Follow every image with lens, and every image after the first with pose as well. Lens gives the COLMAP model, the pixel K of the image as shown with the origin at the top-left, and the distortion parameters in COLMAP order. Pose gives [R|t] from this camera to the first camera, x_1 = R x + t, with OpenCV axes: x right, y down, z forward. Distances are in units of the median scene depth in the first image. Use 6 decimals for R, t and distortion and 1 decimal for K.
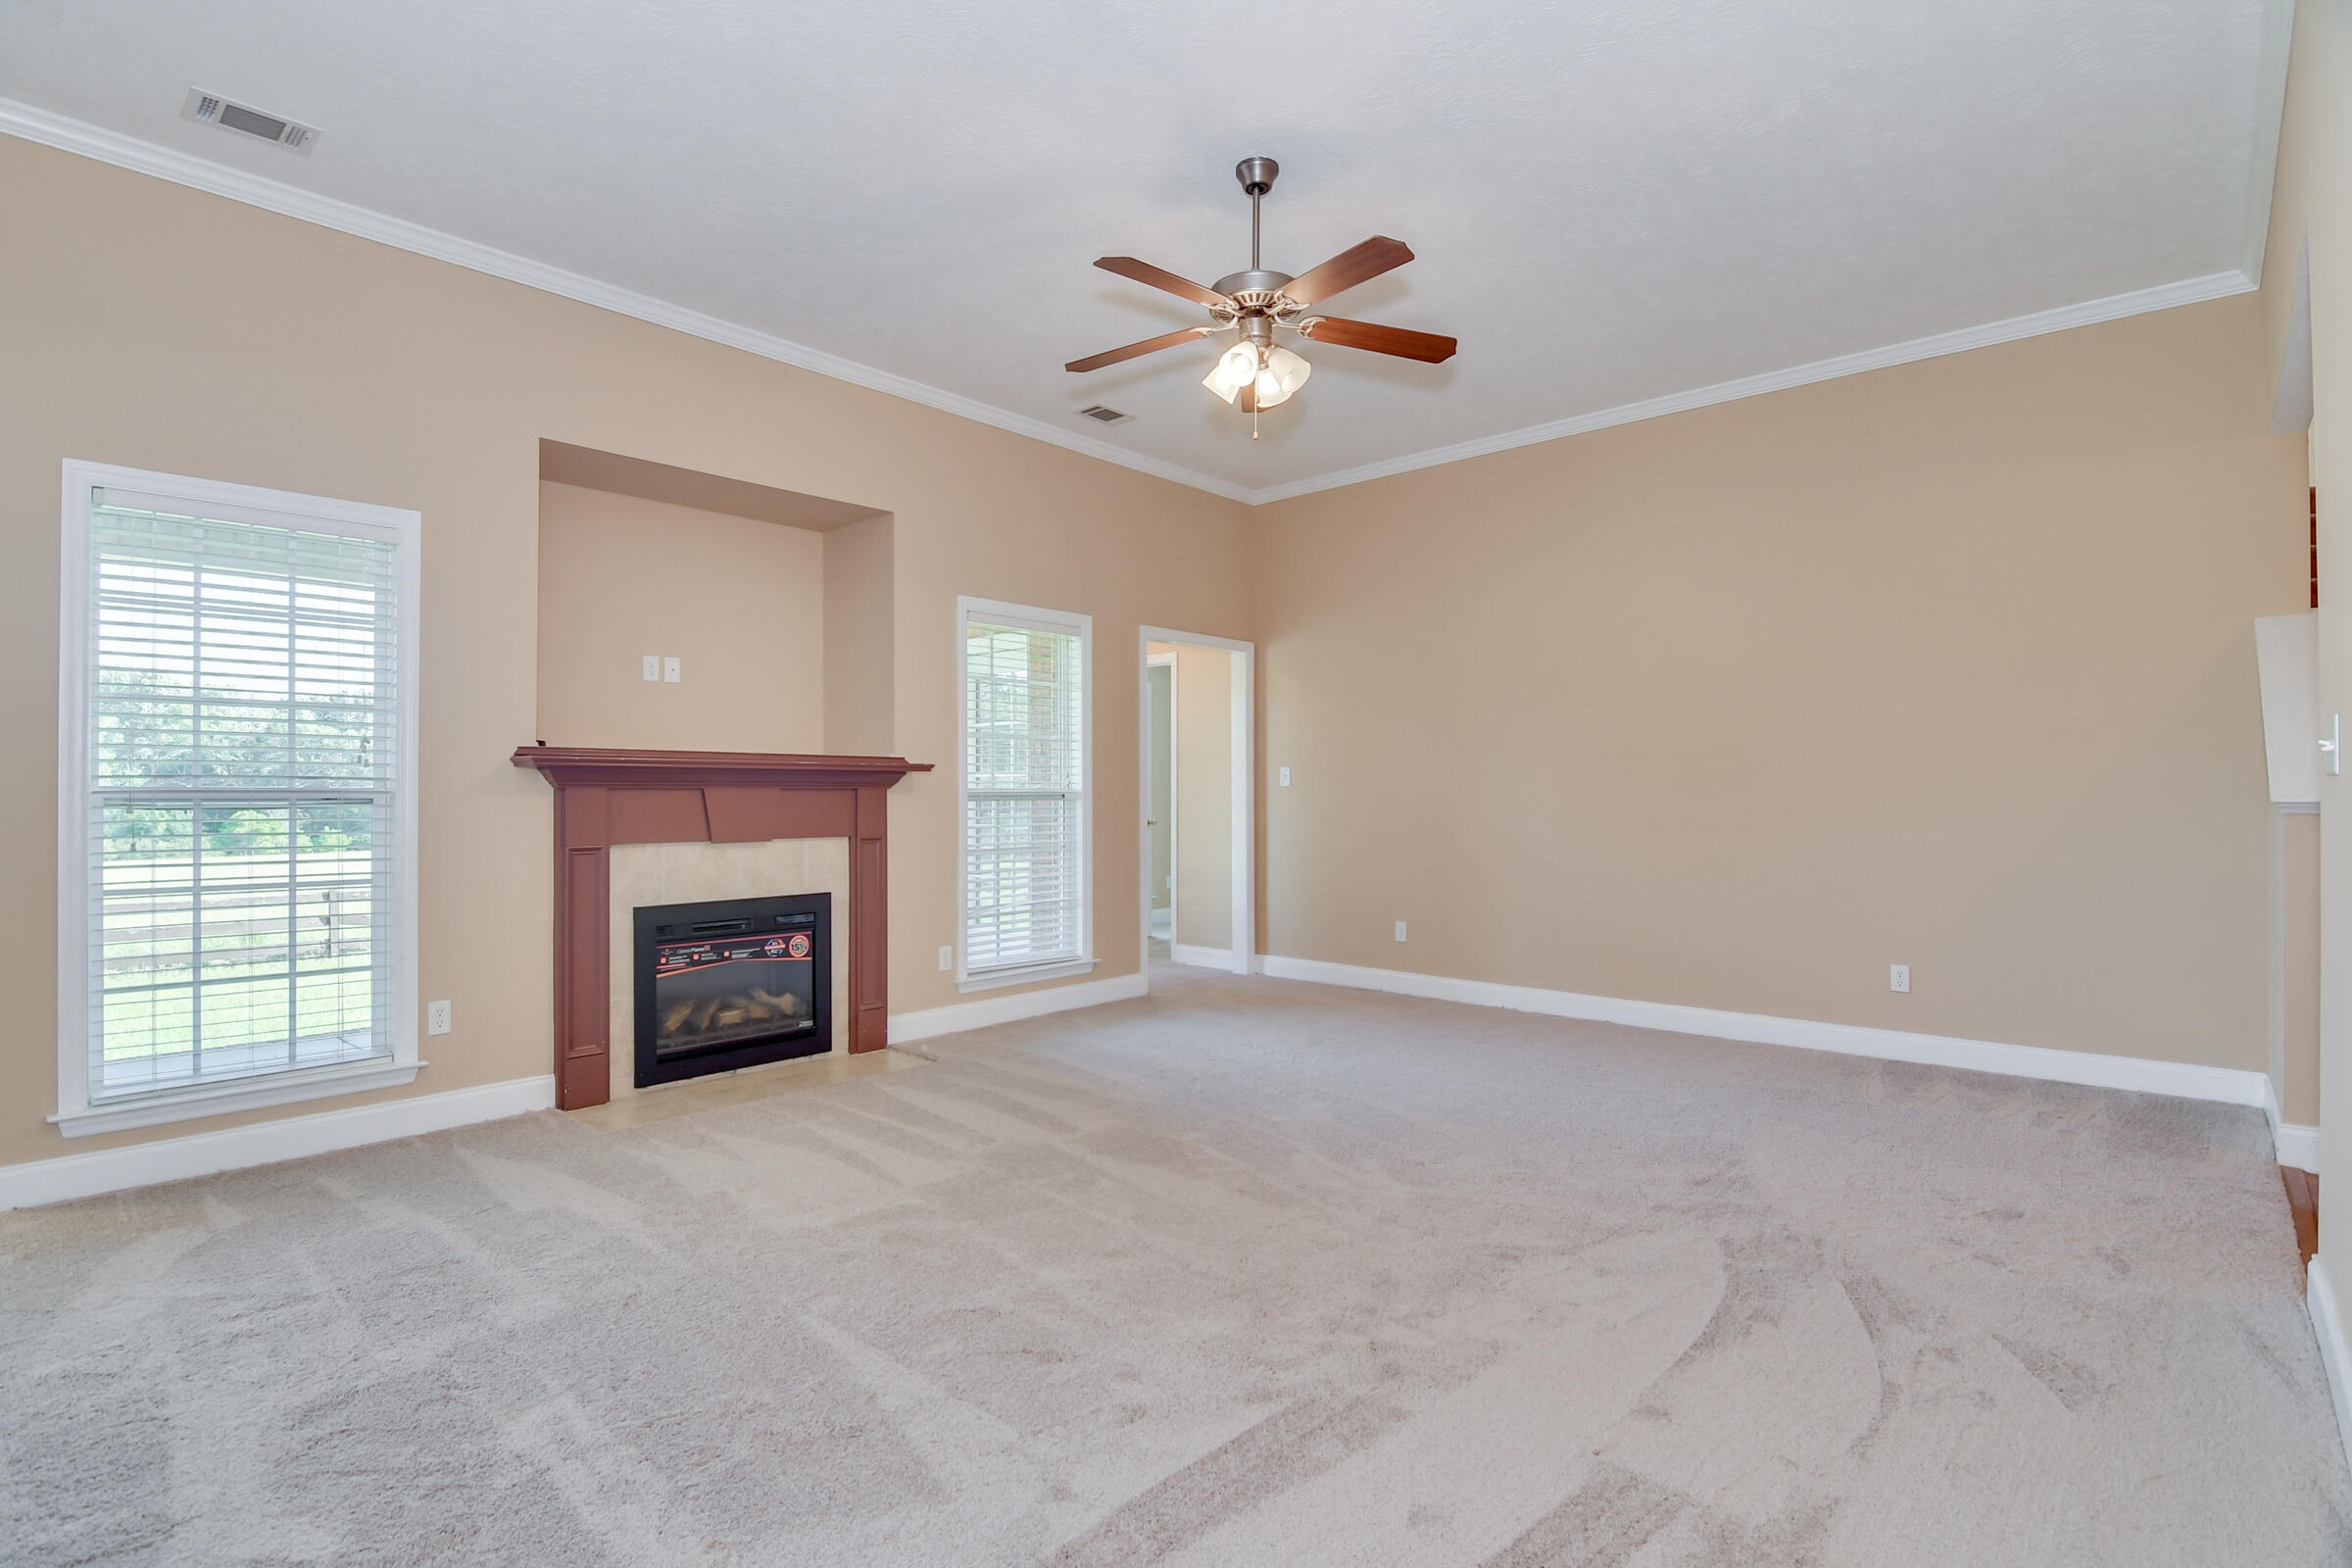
lens RADIAL K [[1153.4, 0, 1176.0], [0, 1153.4, 784.0], [0, 0, 1]] dist [-0.000042, -0.000169]
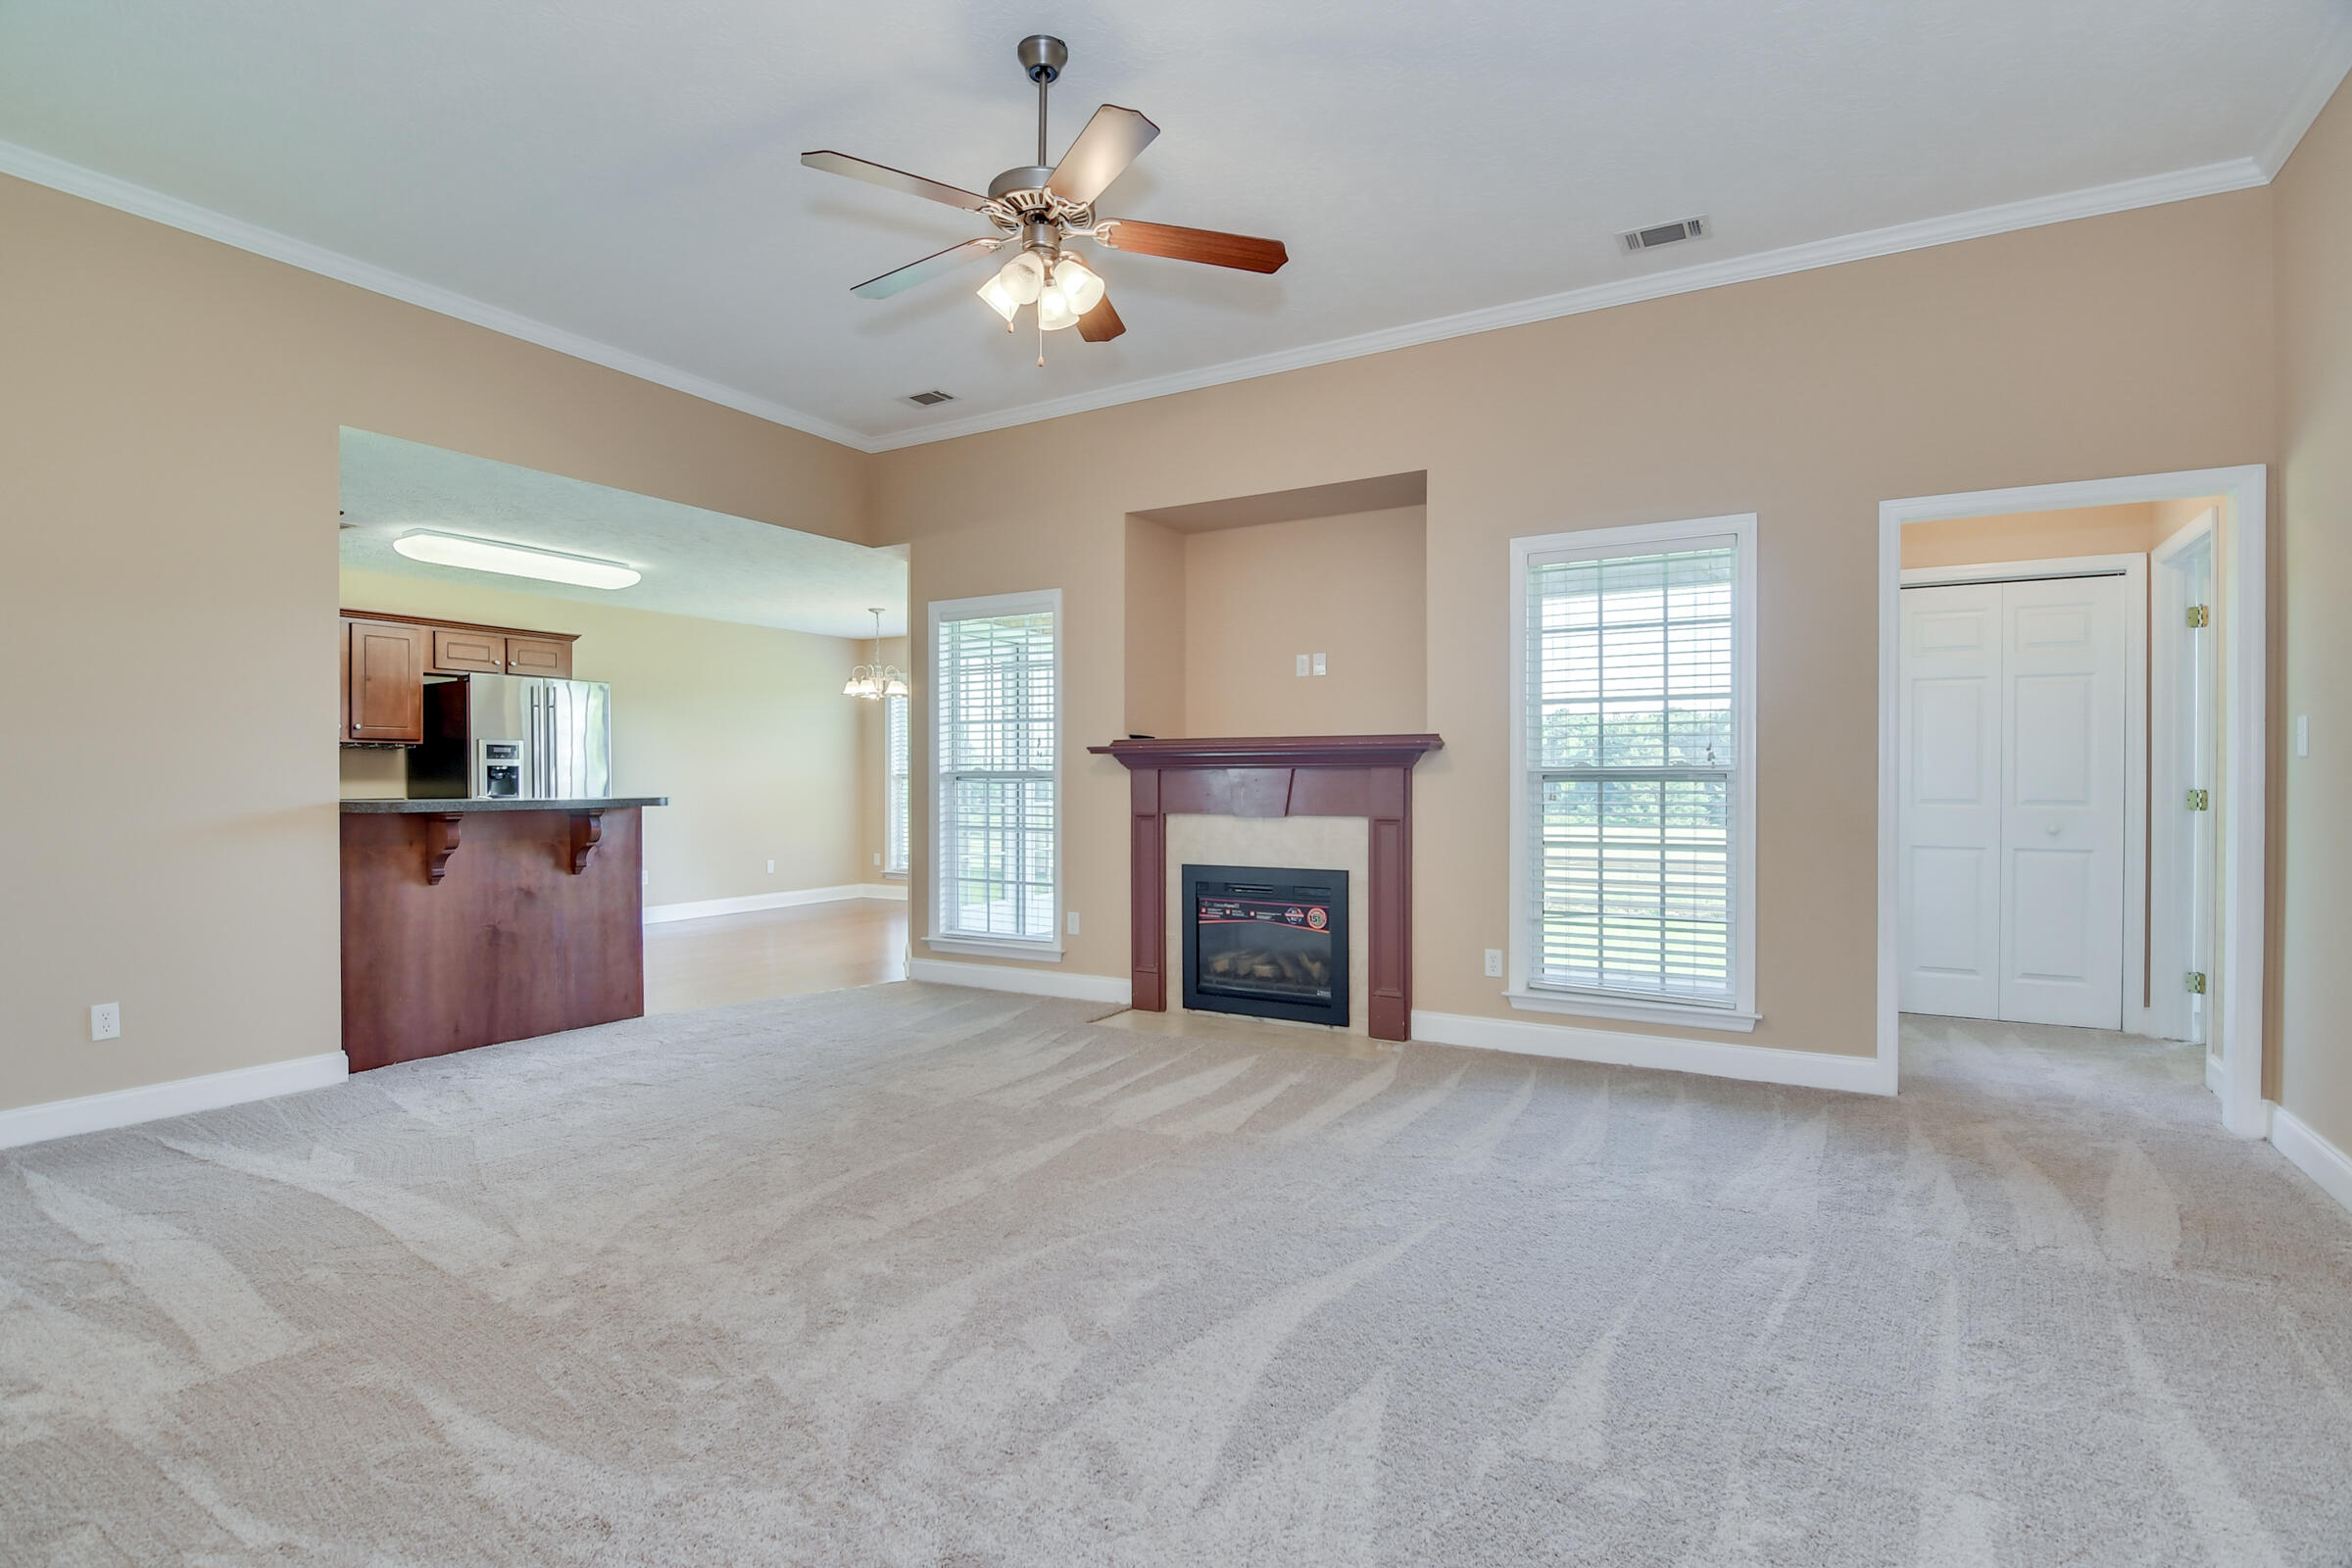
lens RADIAL K [[1153.4, 0, 1176.0], [0, 1153.4, 784.0], [0, 0, 1]] dist [-0.000042, -0.000169]
pose [[0.186661, 0.011886, -0.982353, 0.690384], [0.012721, 0.999814, 0.014515, 0.001013], [0.982342, -0.015206, 0.186475, 0.686339]]
